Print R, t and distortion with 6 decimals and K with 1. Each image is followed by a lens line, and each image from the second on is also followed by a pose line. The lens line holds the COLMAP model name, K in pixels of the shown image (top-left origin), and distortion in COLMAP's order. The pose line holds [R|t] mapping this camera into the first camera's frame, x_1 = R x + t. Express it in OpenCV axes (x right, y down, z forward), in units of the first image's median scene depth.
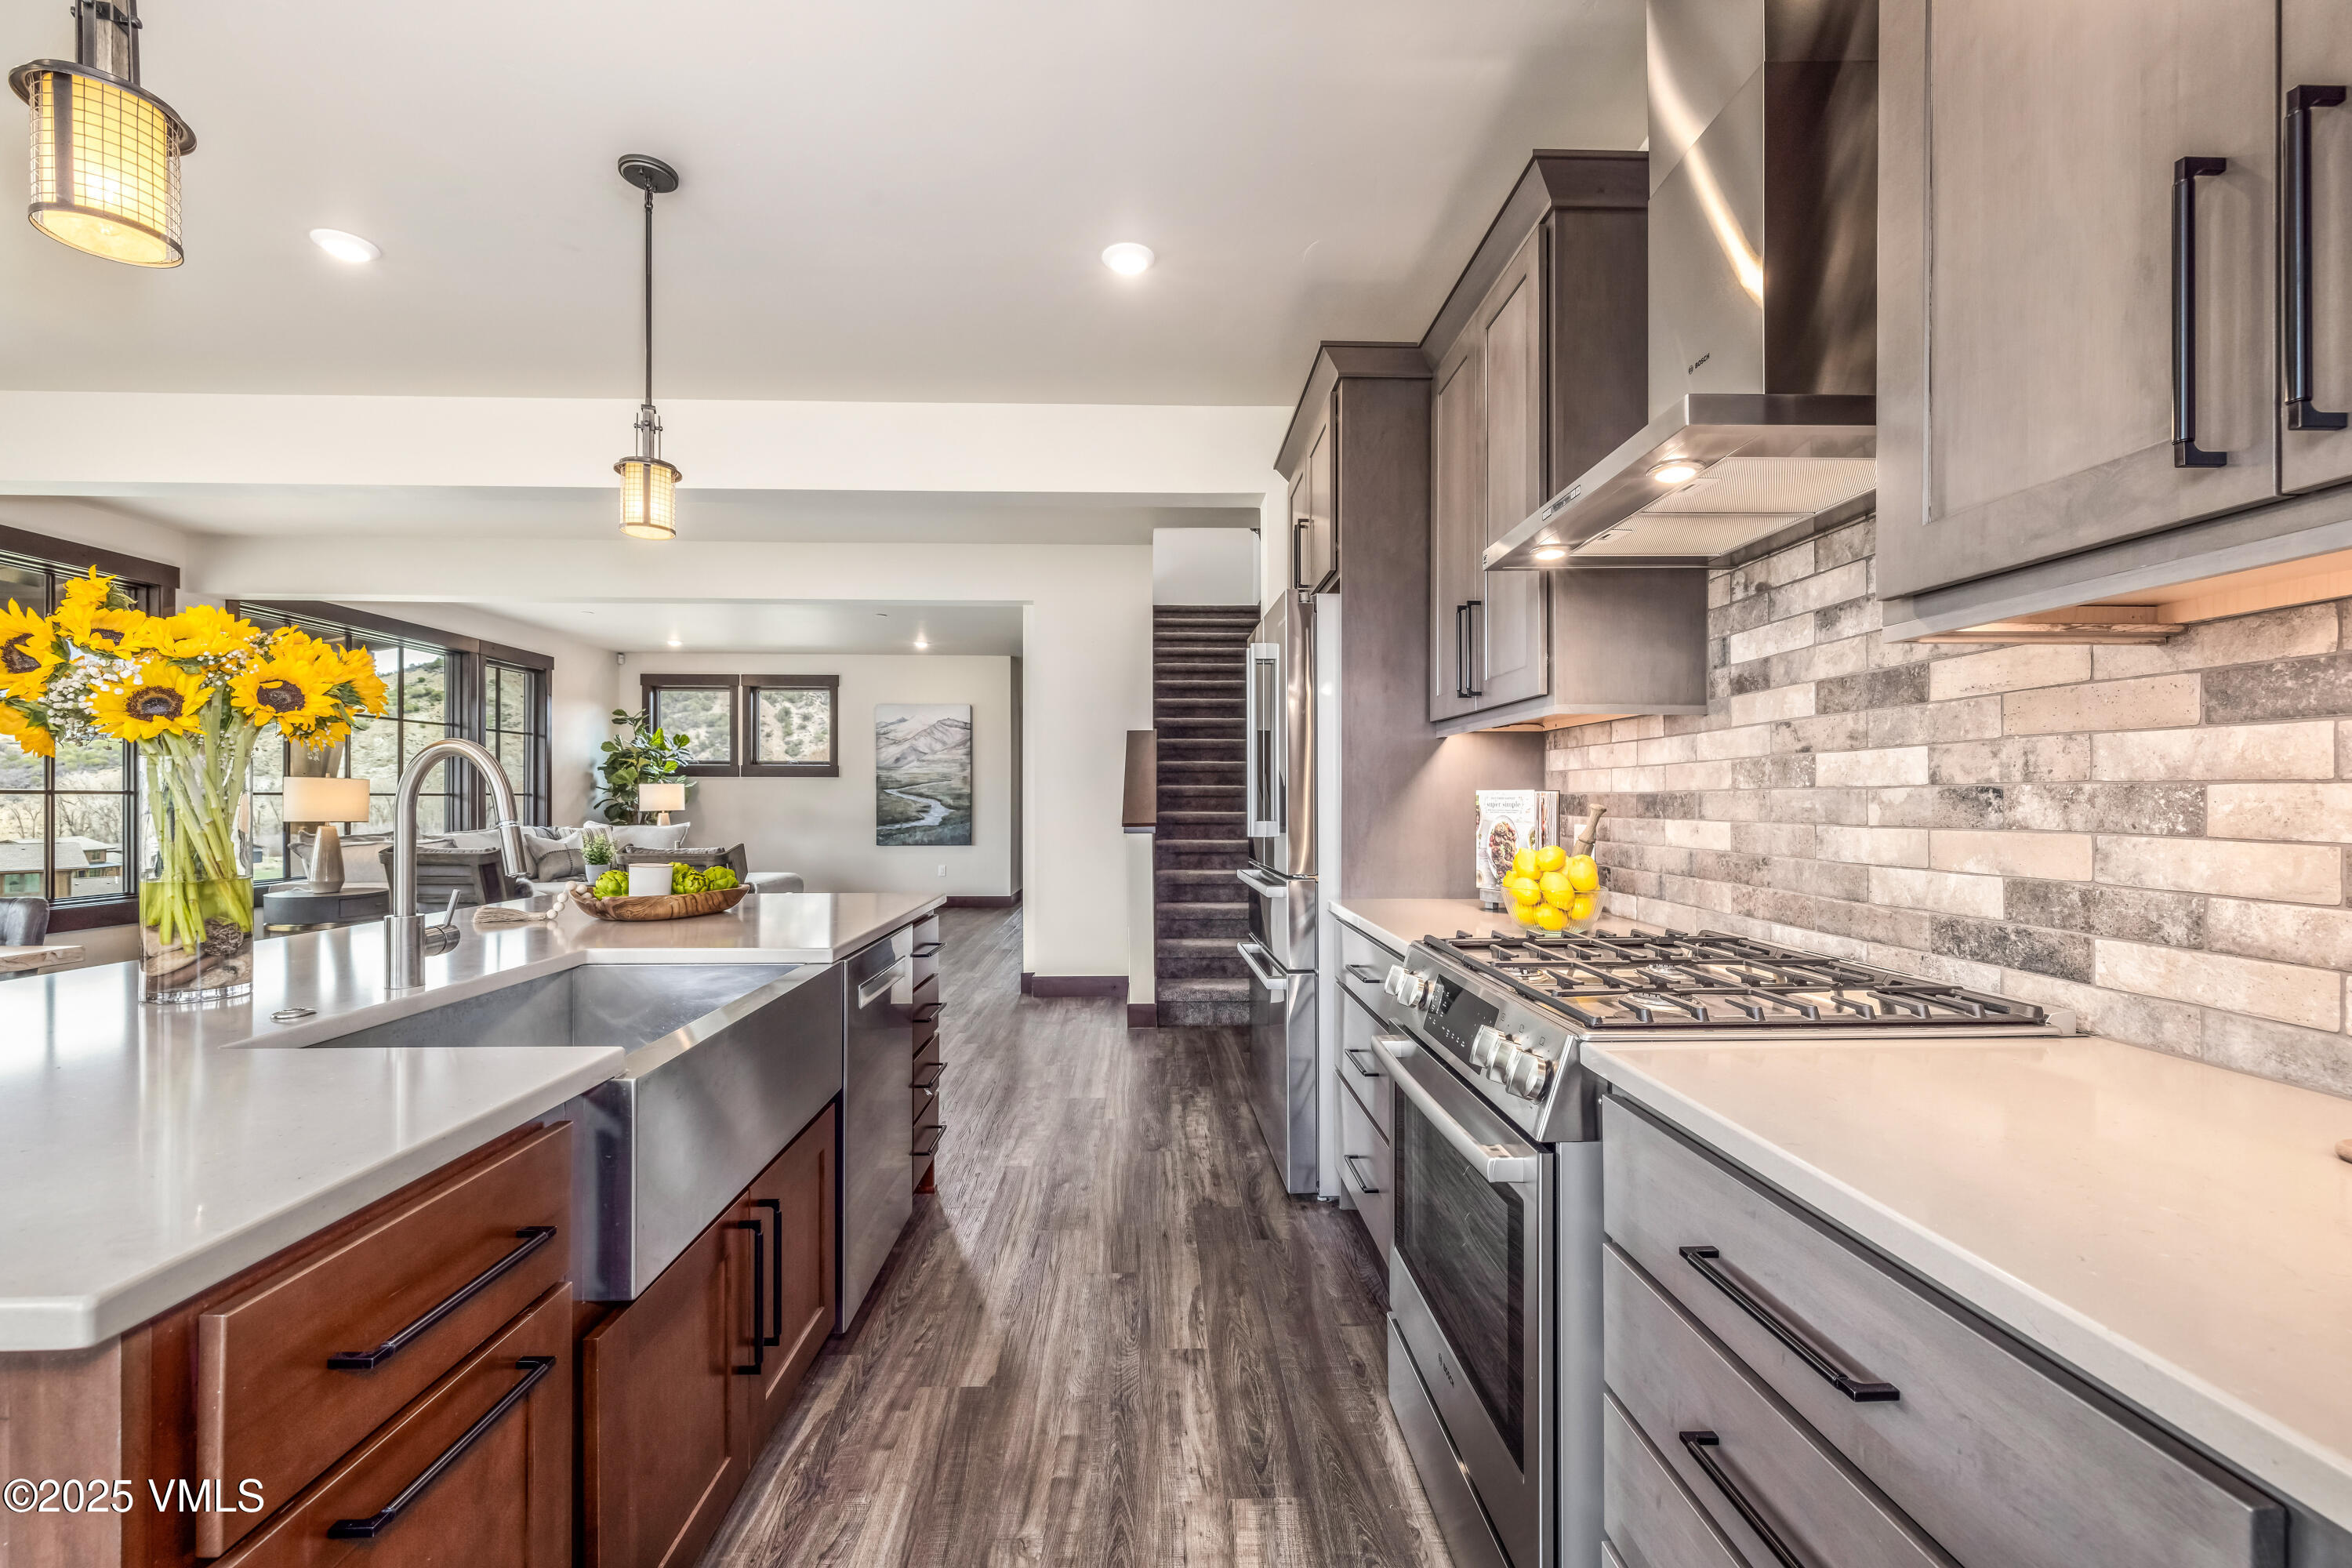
lens RADIAL K [[996.8, 0, 1177.8], [0, 996.8, 799.7], [0, 0, 1]] dist [-0.003457, 0.001999]
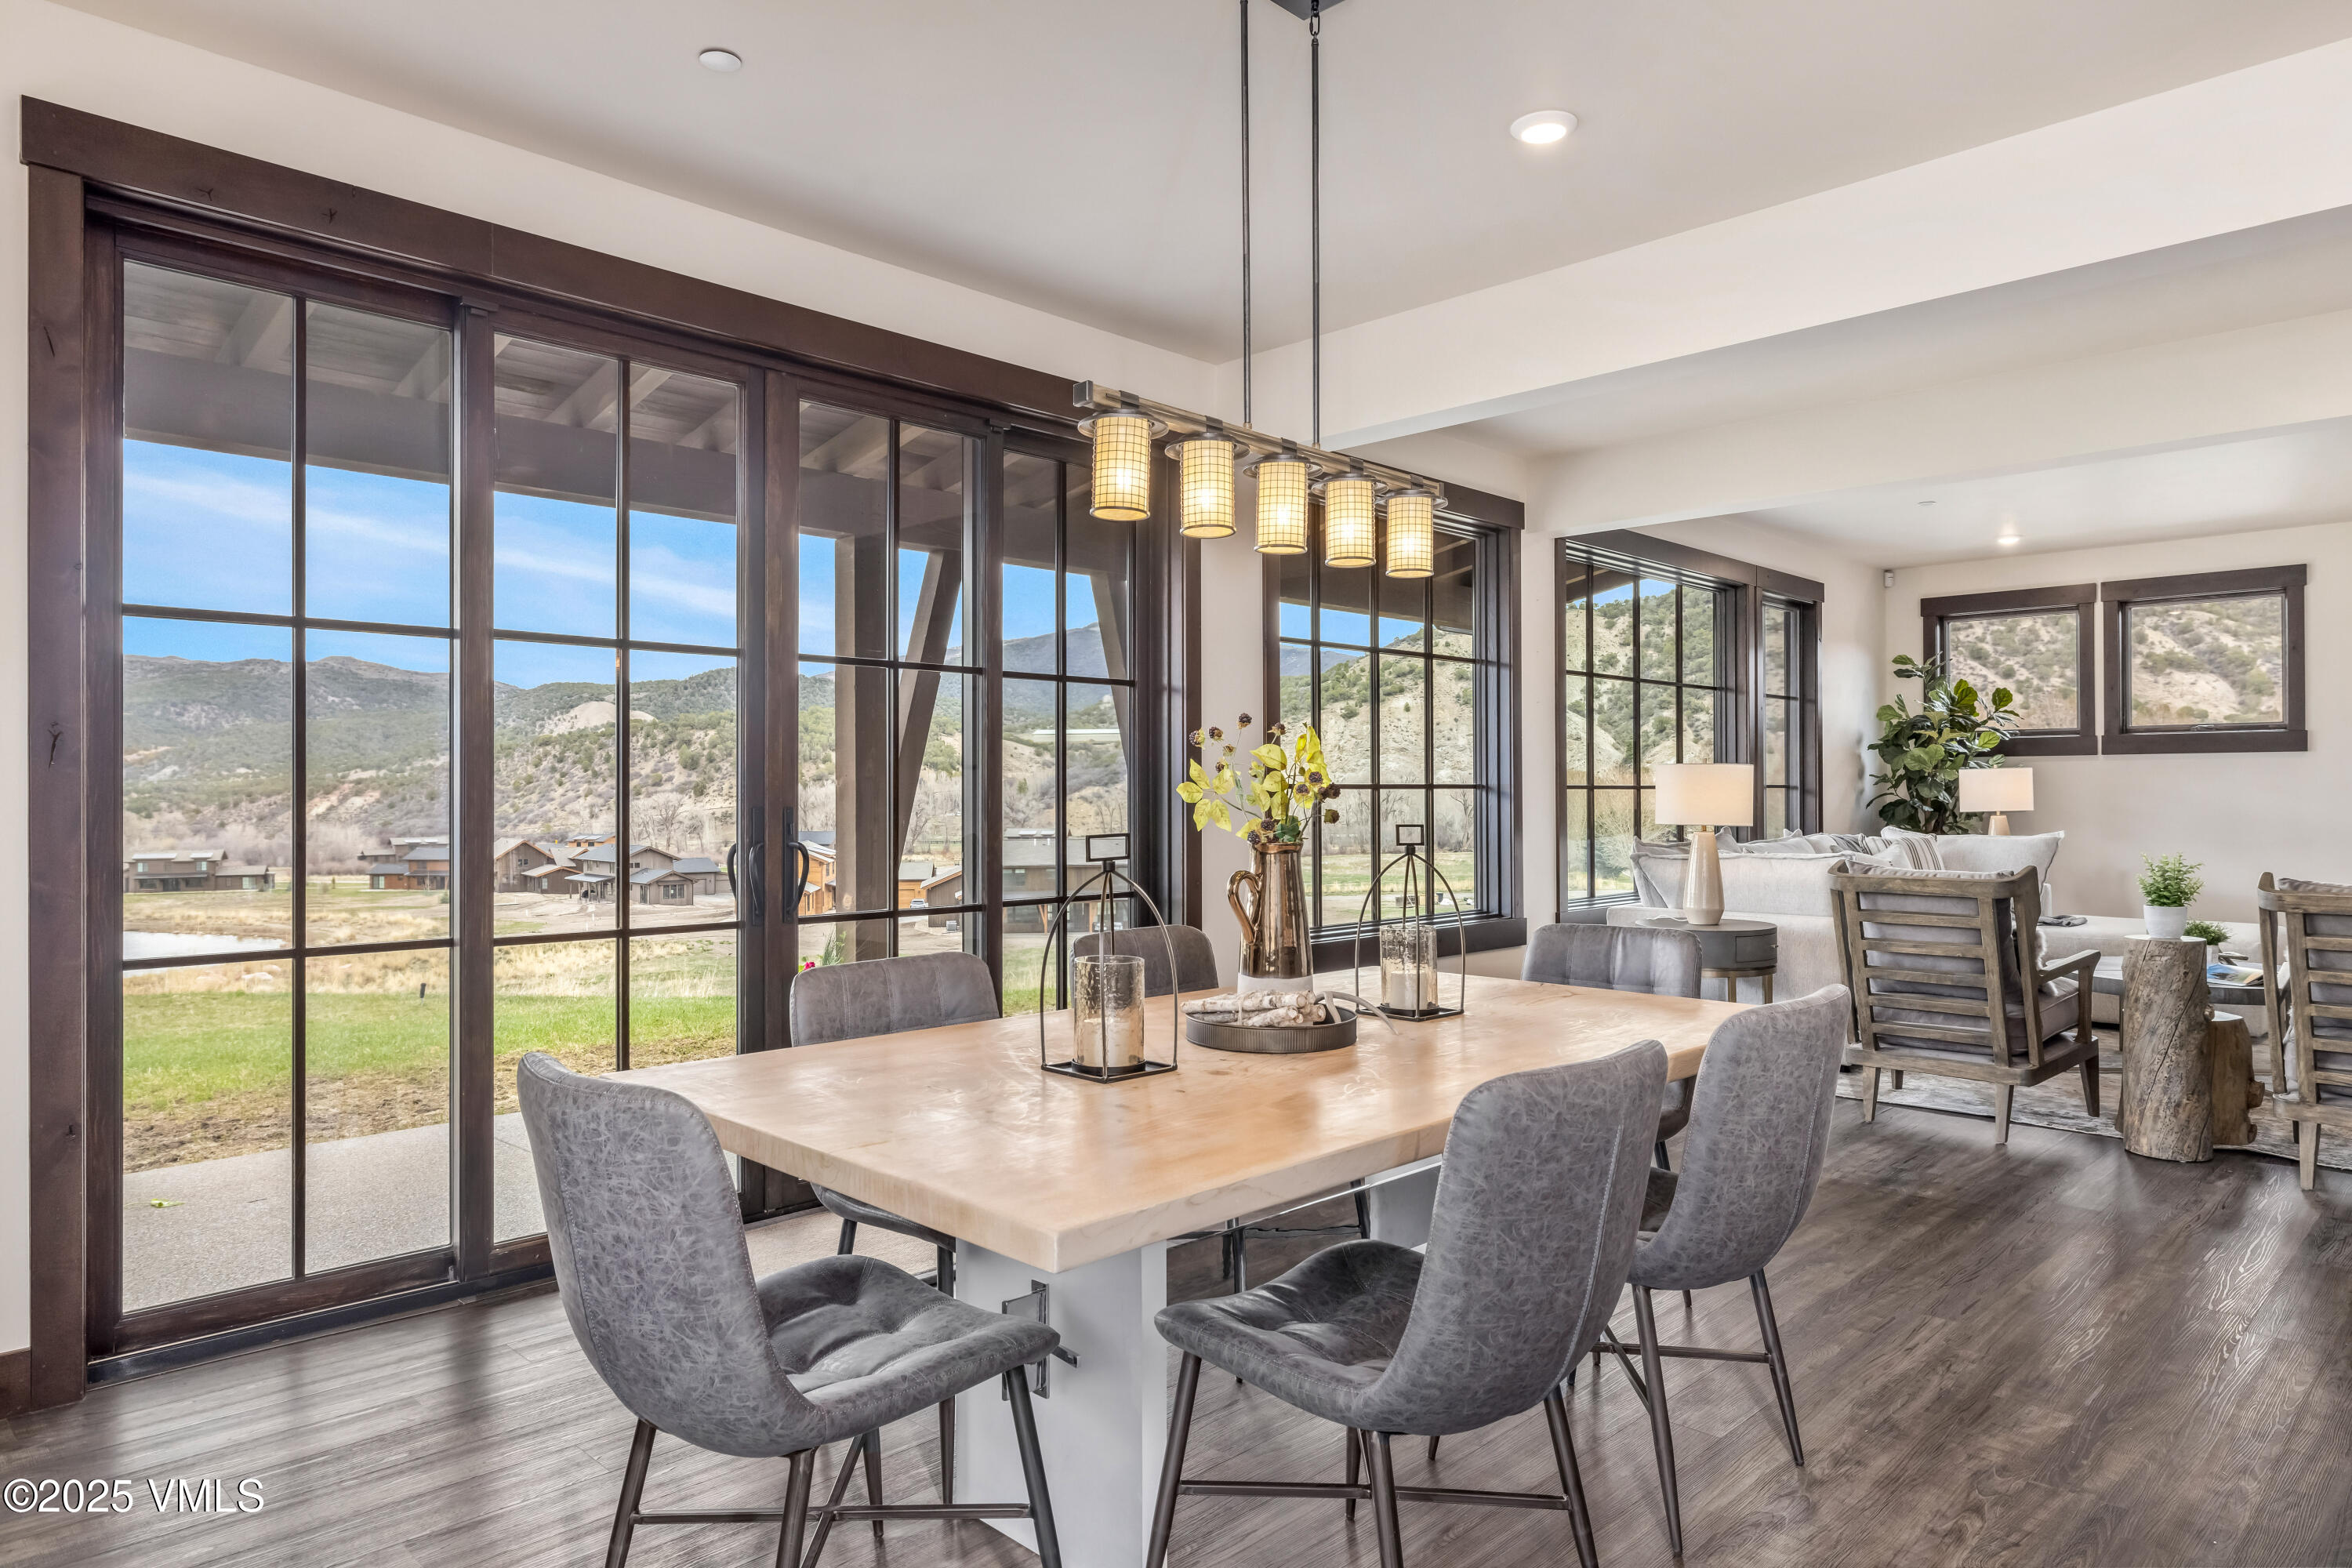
lens RADIAL K [[1439.0, 0, 1168.9], [0, 1439.0, 795.3], [0, 0, 1]] dist [-0.004254, -0.001330]
pose [[0.691437, -0.004499, -0.722423, -0.760310], [0.005414, 0.999985, -0.001046, -0.001720], [0.722417, -0.003188, 0.691451, 0.010525]]
